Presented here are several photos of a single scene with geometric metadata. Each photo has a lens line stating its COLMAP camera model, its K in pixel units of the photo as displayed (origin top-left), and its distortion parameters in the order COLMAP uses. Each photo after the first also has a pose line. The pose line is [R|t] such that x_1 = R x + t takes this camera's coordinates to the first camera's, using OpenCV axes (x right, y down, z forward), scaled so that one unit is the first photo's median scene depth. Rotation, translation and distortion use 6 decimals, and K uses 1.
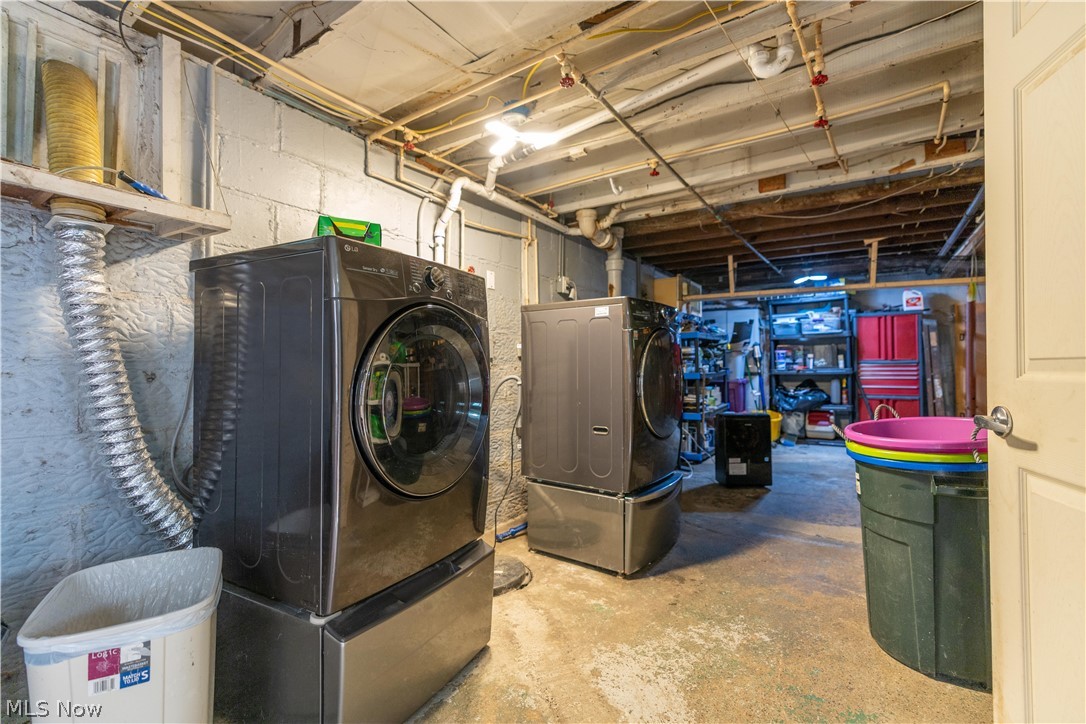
lens RADIAL K [[489.0, 0, 544.8], [0, 489.0, 363.1], [0, 0, 1]] dist [-0.000246, 0.001059]
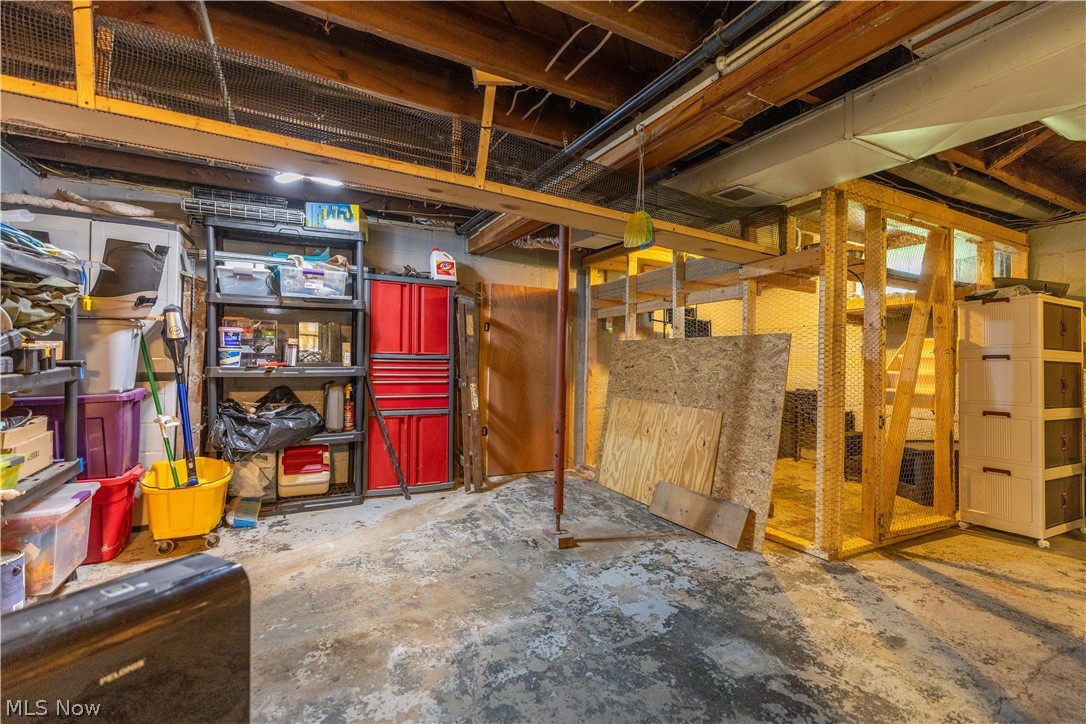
lens RADIAL K [[489.0, 0, 544.8], [0, 489.0, 363.1], [0, 0, 1]] dist [-0.000246, 0.001059]
pose [[0.478602, 0.016609, 0.877875, 0.217491], [-0.023876, 0.999698, -0.005897, 0.004619], [-0.877708, -0.018137, 0.478853, 0.518127]]
